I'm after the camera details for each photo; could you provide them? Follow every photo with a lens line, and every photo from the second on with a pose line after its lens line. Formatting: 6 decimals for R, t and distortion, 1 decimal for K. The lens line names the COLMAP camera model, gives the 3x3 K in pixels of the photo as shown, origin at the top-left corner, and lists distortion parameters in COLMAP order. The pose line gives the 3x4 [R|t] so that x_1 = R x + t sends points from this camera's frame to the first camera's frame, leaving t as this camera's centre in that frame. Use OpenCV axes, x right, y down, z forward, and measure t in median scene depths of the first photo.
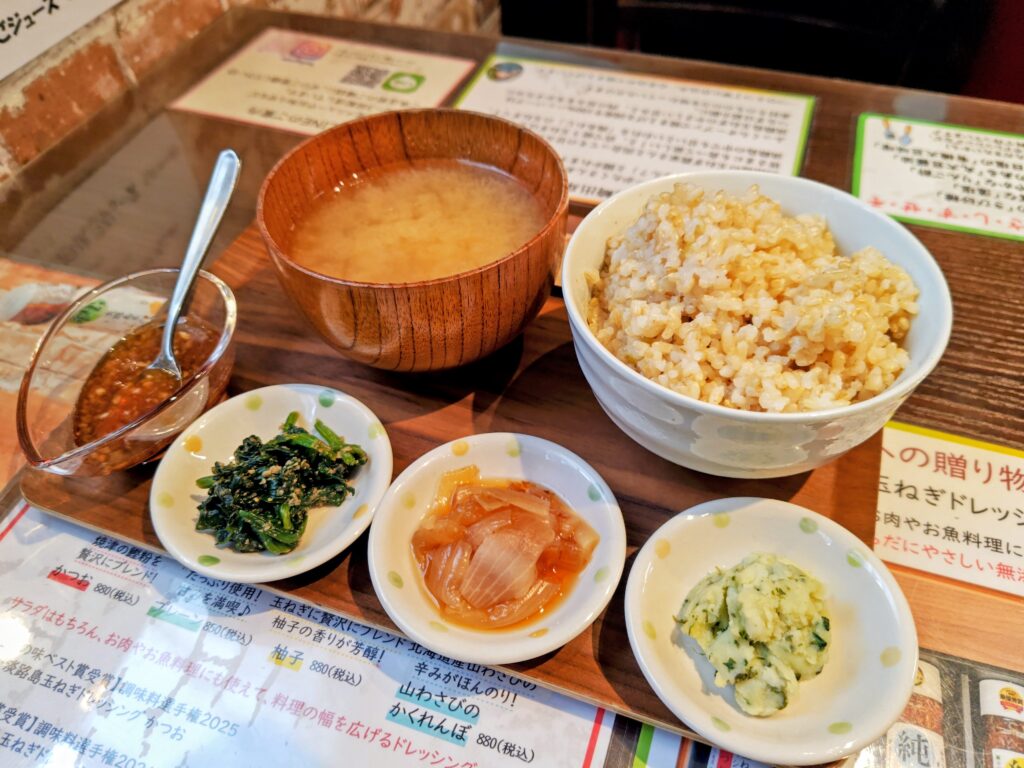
lens RADIAL K [[692.3, 0, 511.0], [0, 692.3, 381.5], [0, 0, 1]] dist [0.037517, -0.002422]
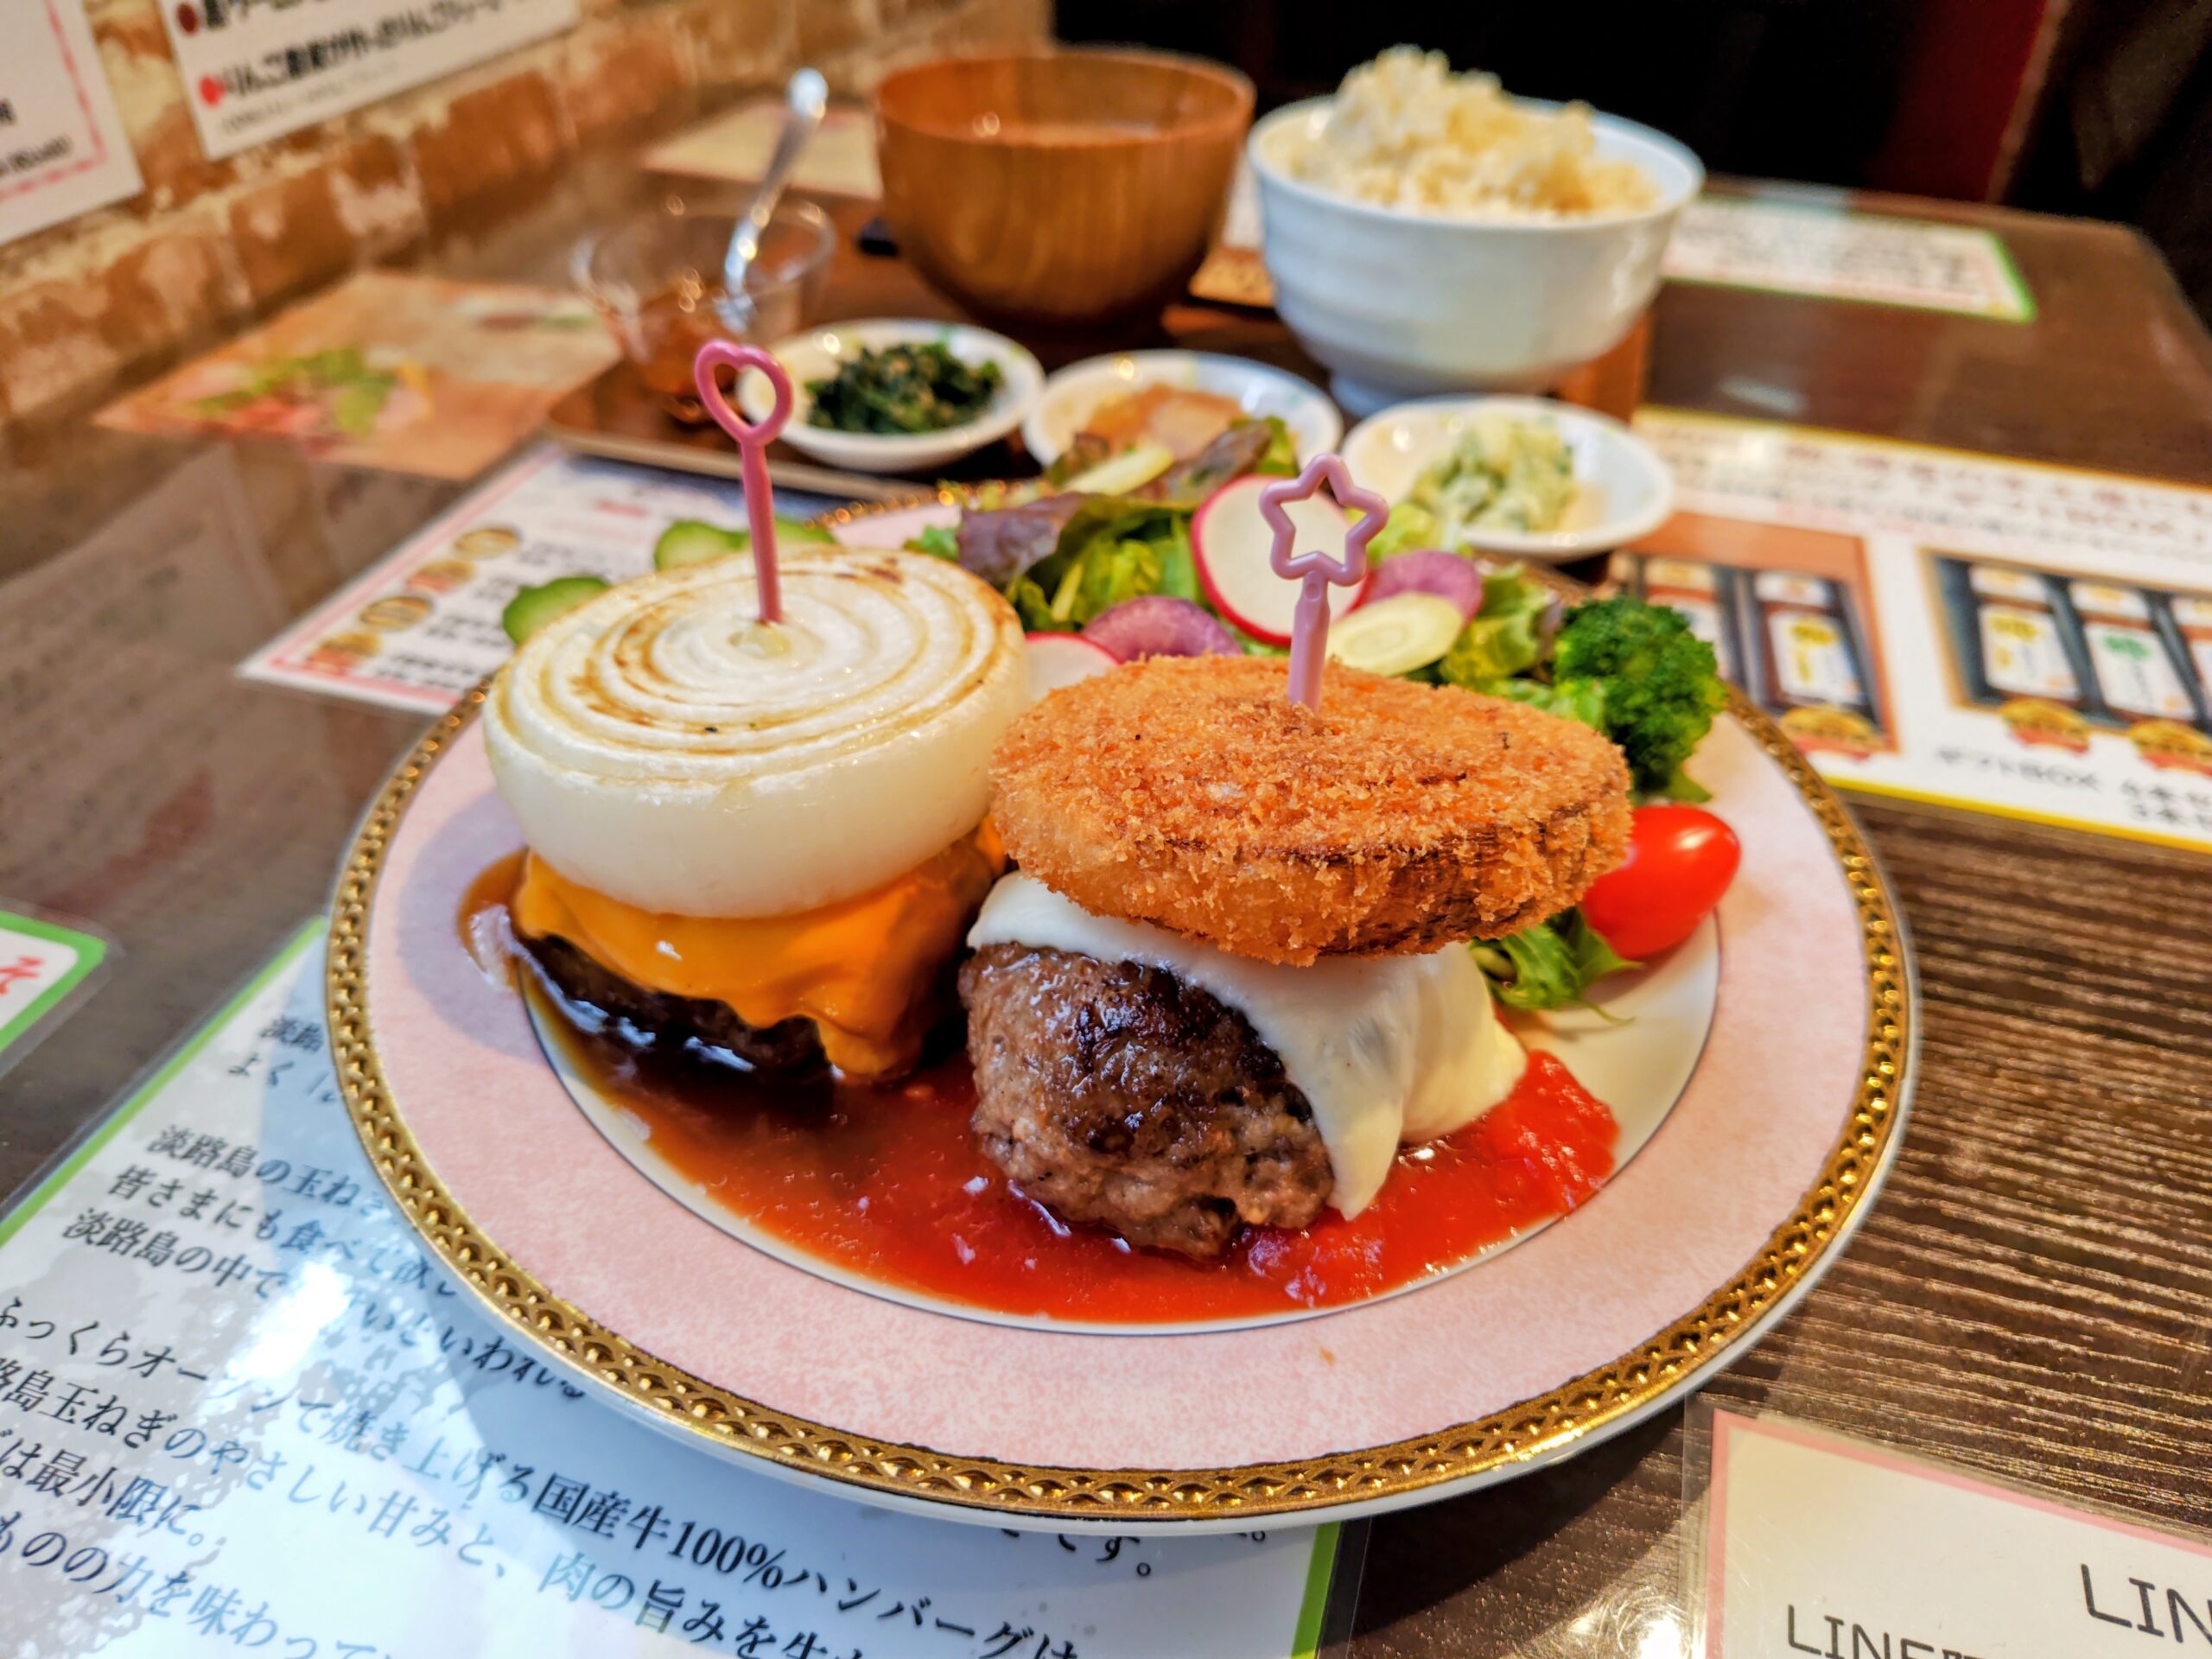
lens RADIAL K [[1495.4, 0, 1103.8], [0, 1495.4, 824.2], [0, 0, 1]] dist [0.037517, -0.002422]
pose [[0.996641, -0.000427, 0.081895, -0.224238], [0.019930, 0.971189, -0.237474, 0.966340], [-0.079434, 0.238308, 0.967936, -0.519885]]
